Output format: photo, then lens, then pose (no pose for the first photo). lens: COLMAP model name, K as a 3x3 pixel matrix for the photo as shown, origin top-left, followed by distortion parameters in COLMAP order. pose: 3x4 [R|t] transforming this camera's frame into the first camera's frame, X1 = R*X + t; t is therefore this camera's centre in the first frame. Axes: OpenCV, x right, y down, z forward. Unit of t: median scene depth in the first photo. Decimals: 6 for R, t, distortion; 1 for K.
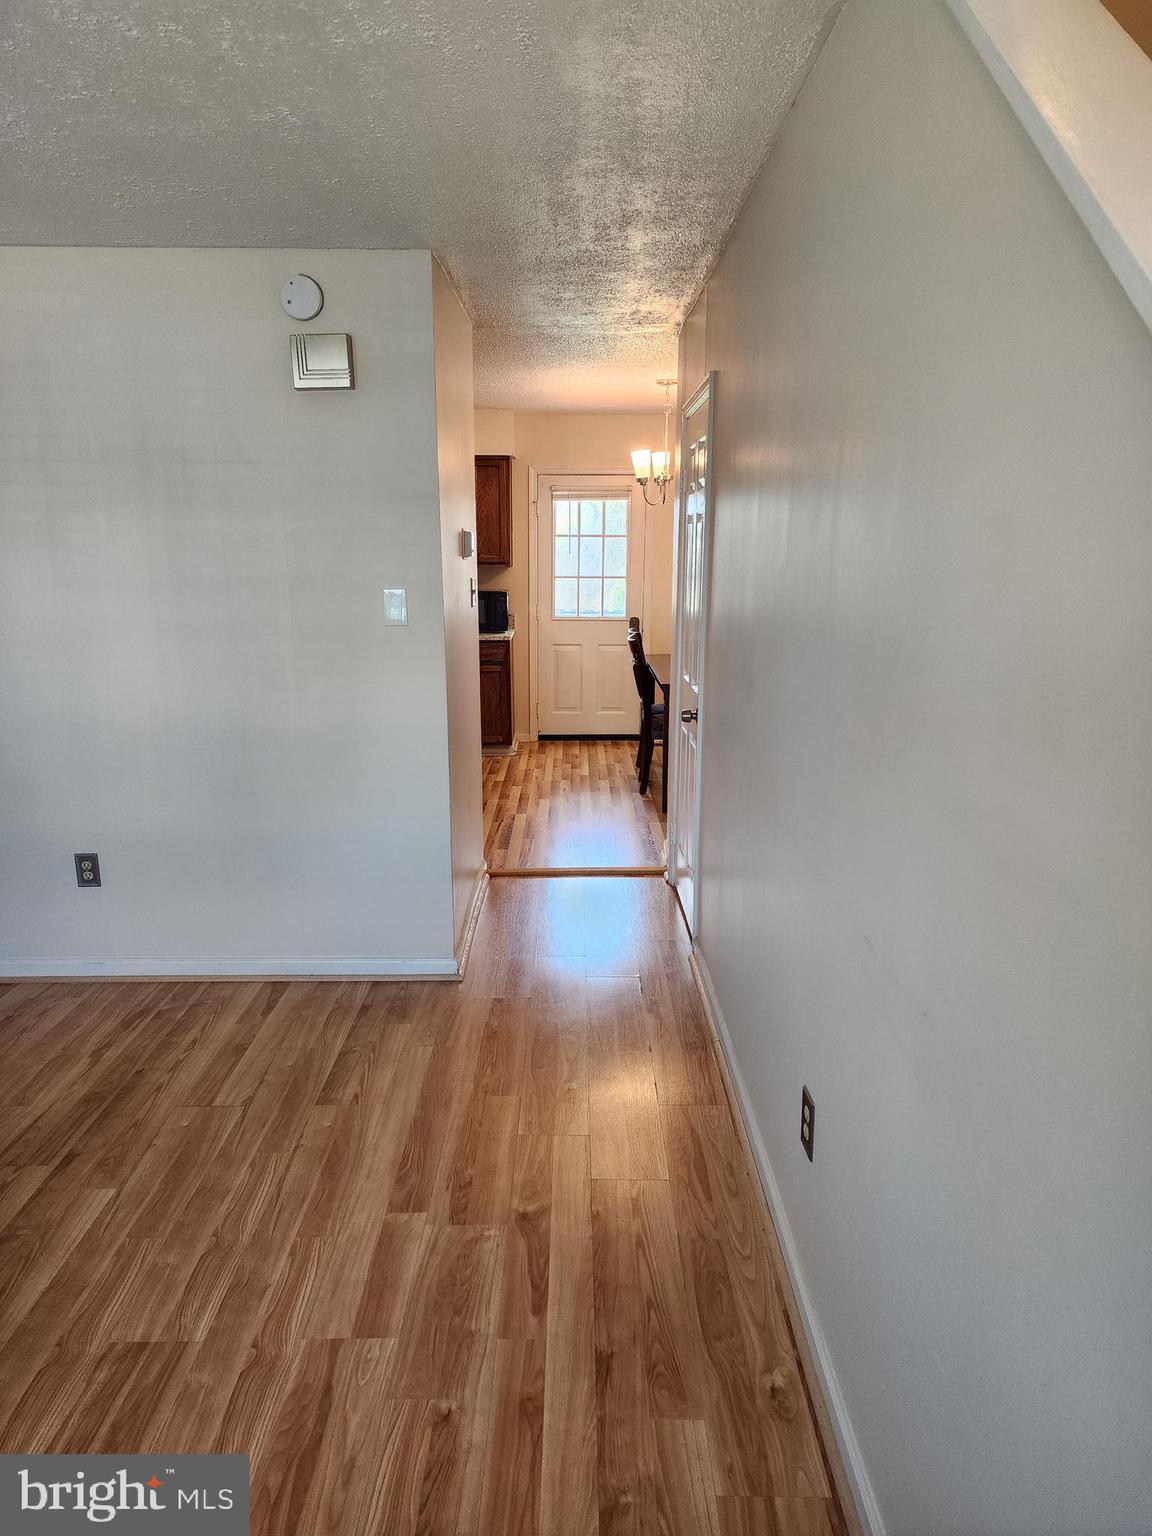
lens RADIAL K [[1024.8, 0, 576.0], [0, 1024.8, 768.0], [0, 0, 1]] dist [0.071791, -0.065597]
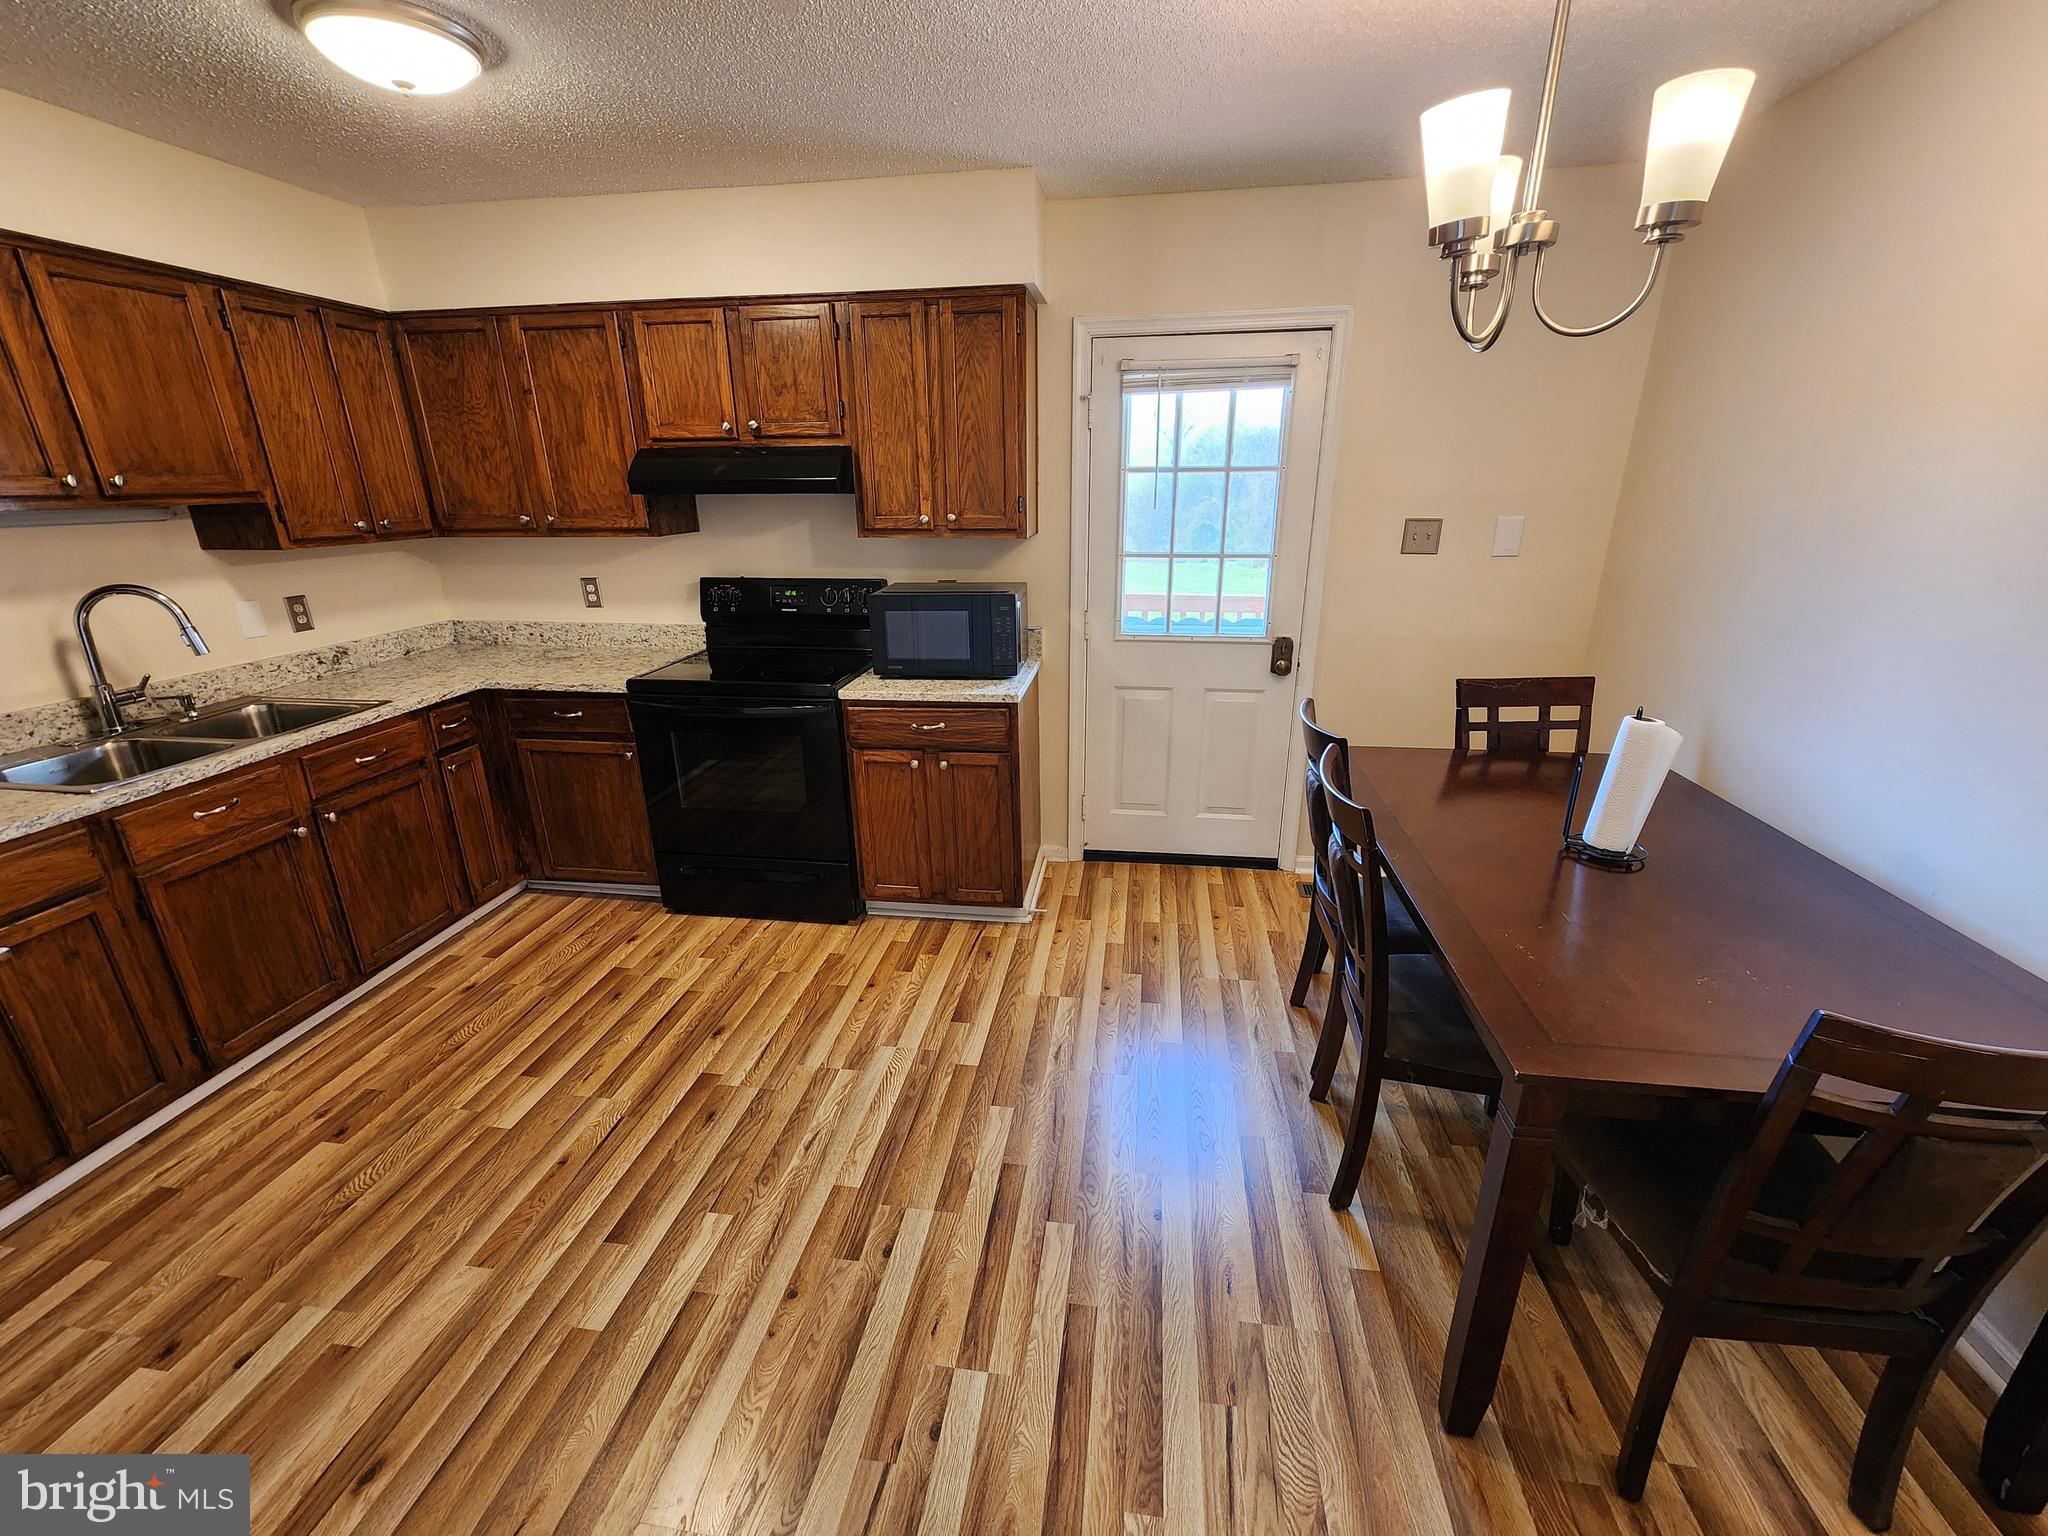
lens RADIAL K [[844.2, 0, 1021.5], [0, 844.2, 761.9], [0, 0, 1]] dist [0.000209, -0.000276]
pose [[0.988057, 0.035987, -0.149830, -0.011456], [-0.020291, 0.994265, 0.104999, -0.332903], [0.152749, -0.100705, 0.983121, 1.507134]]
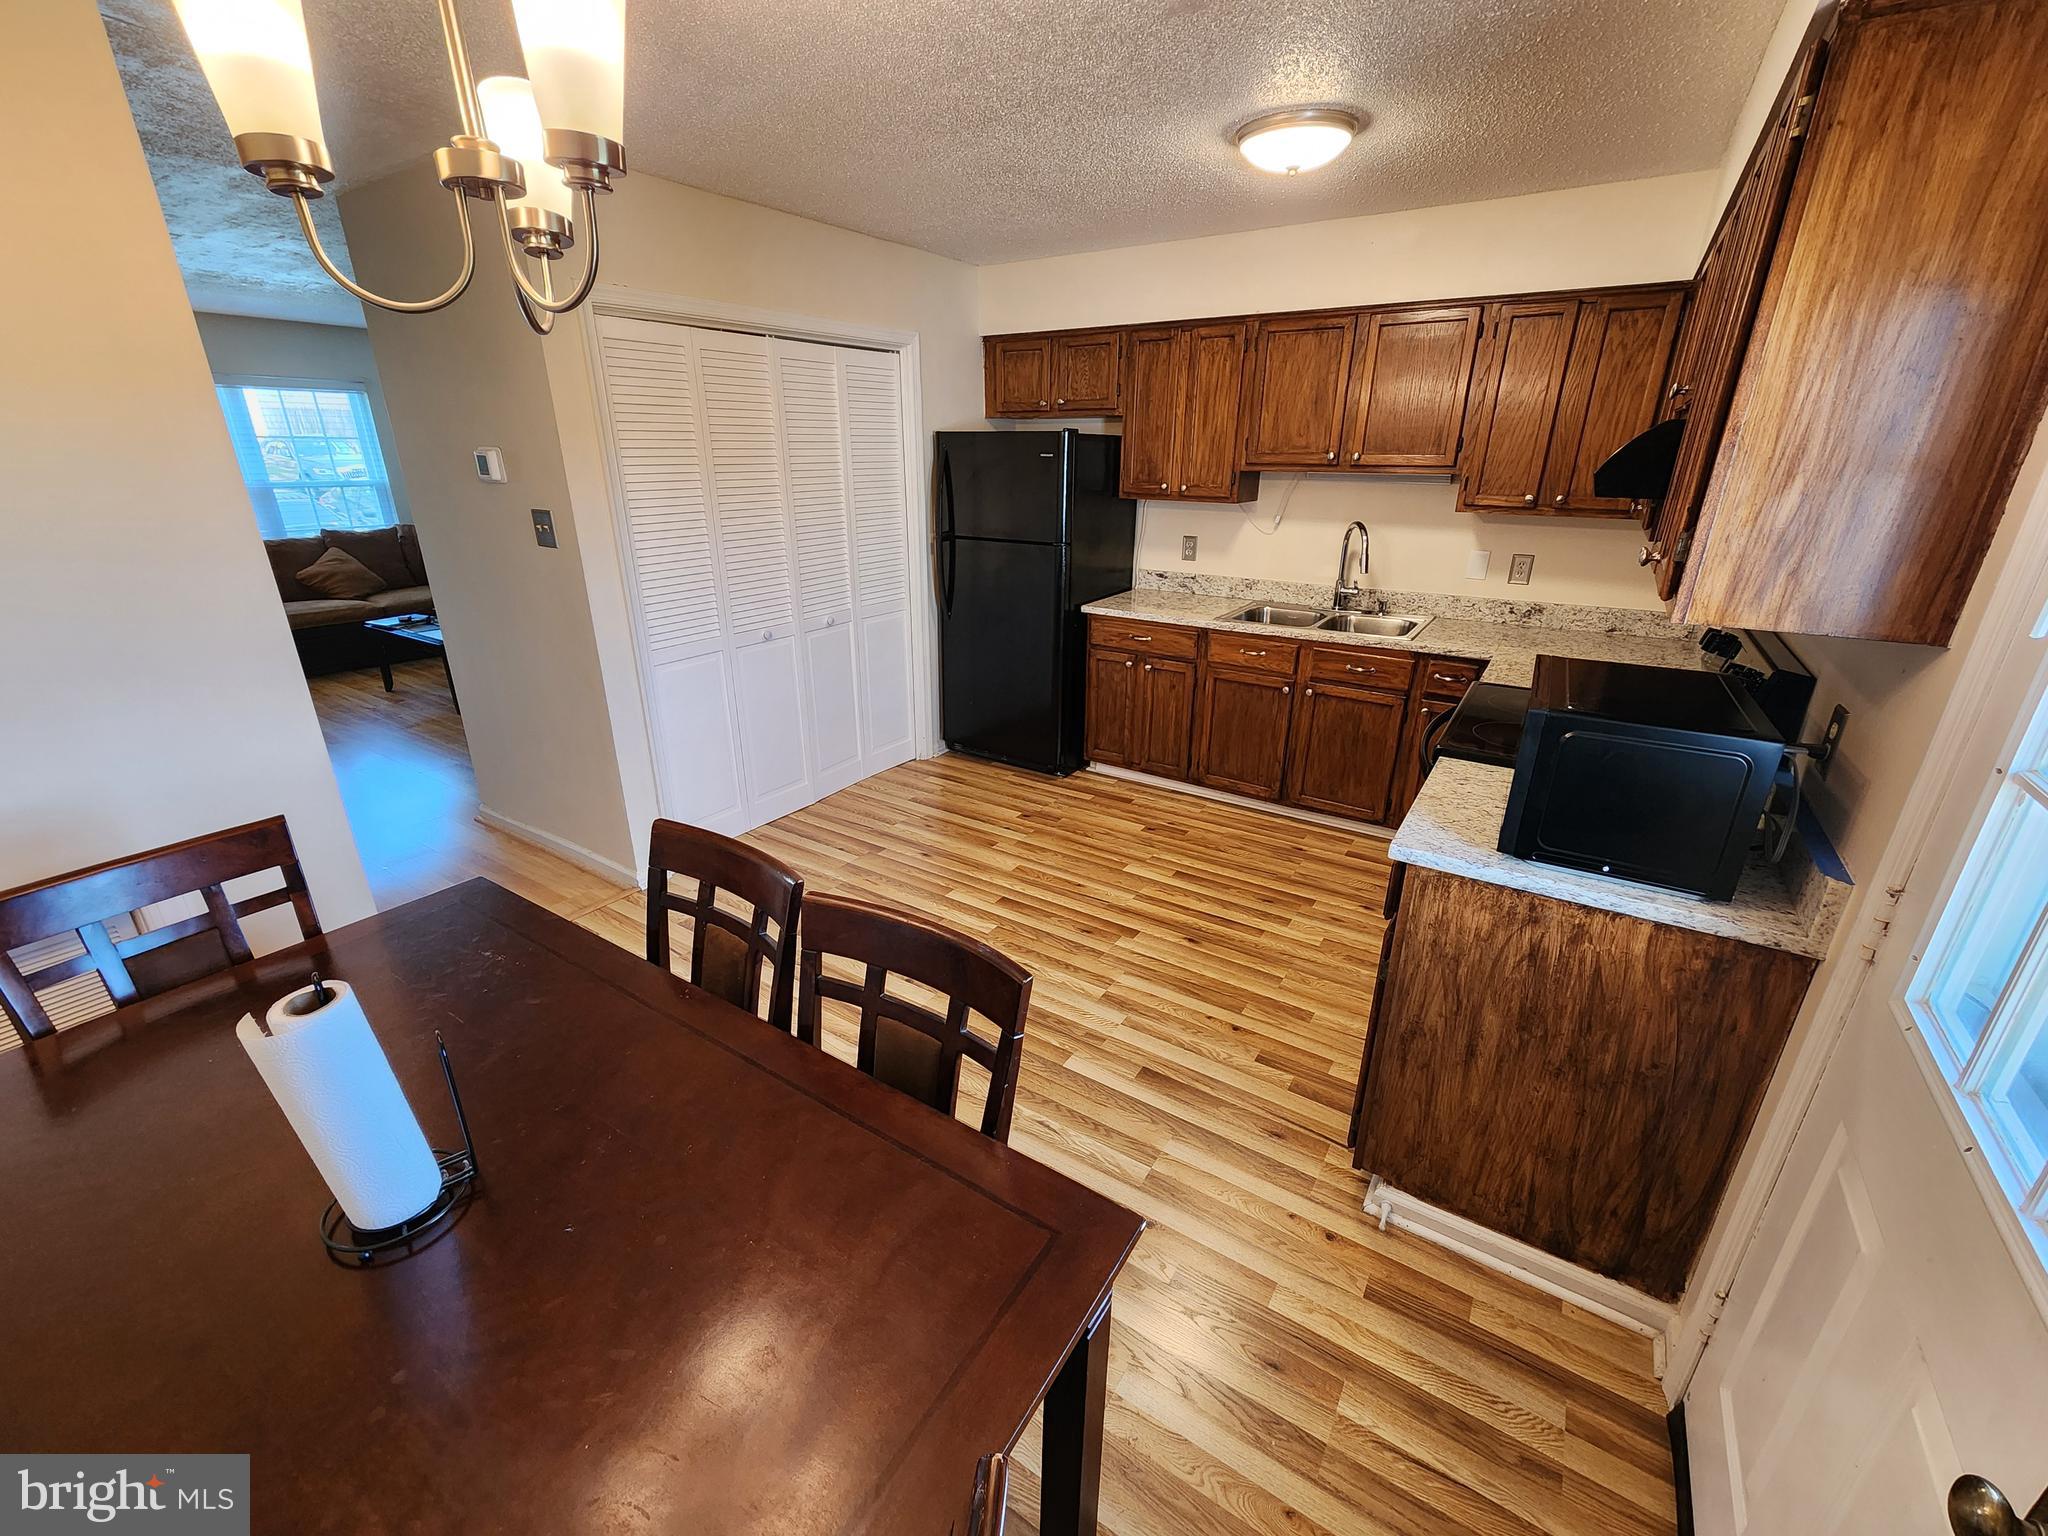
lens RADIAL K [[841.0, 0, 1024.0], [0, 841.0, 768.0], [0, 0, 1]] dist [-0.000994, -0.000105]
pose [[-0.552319, 0.292564, -0.780609, 0.383851], [-0.187415, 0.868845, 0.458239, -0.555177], [0.812293, 0.399392, -0.425049, 2.429849]]
